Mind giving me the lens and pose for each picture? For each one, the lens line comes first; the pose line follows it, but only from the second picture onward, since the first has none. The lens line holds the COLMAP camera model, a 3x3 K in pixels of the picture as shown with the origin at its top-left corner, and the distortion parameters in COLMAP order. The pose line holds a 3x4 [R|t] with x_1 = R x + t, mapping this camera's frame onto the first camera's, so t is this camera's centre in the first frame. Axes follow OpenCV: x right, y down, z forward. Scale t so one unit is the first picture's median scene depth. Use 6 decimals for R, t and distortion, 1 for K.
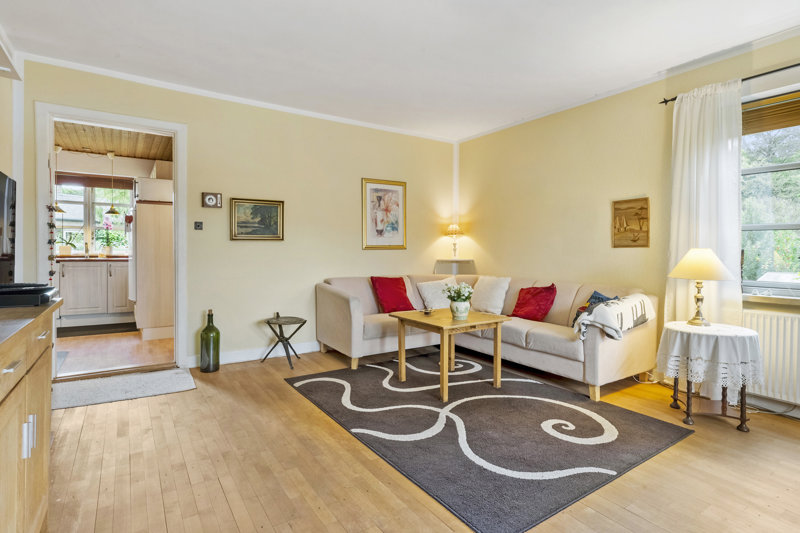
lens RADIAL K [[407.9, 0, 395.3], [0, 407.9, 257.7], [0, 0, 1]] dist [-0.000386, -0.000176]
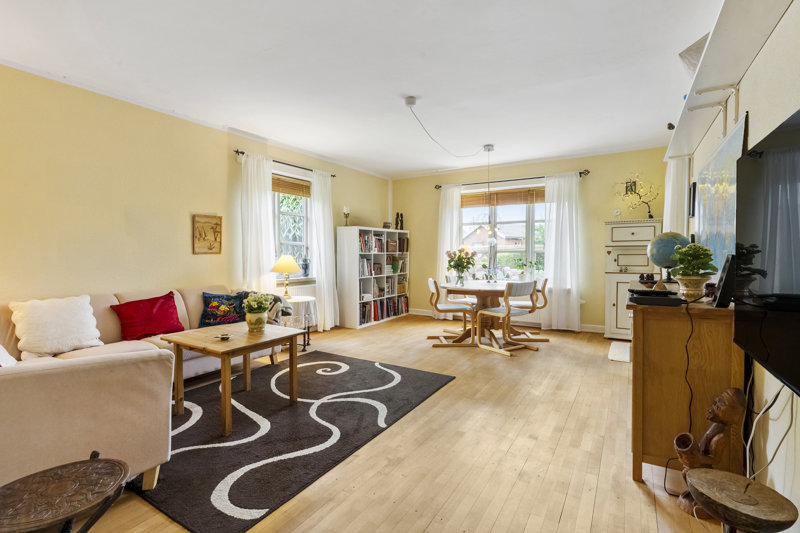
lens RADIAL K [[370.4, 0, 400.0], [0, 370.4, 266.5], [0, 0, 1]] dist [-0.000644, 0.000064]
pose [[-0.418801, -0.039578, 0.907215, -0.947839], [0.011294, 0.998745, 0.048785, -0.049220], [-0.908008, 0.030677, -0.417828, 1.285502]]
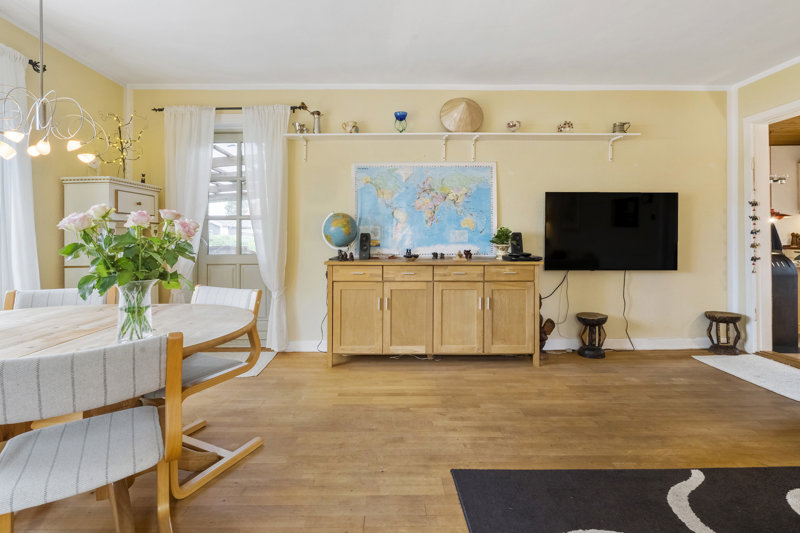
lens RADIAL K [[374.0, 0, 385.9], [0, 374.0, 266.4], [0, 0, 1]] dist [-0.000487, -0.000067]
pose [[-0.542953, 0.056441, -0.837864, 0.746146], [-0.017560, 0.996758, 0.078523, -0.009646], [0.839580, 0.057347, -0.540201, 0.816124]]
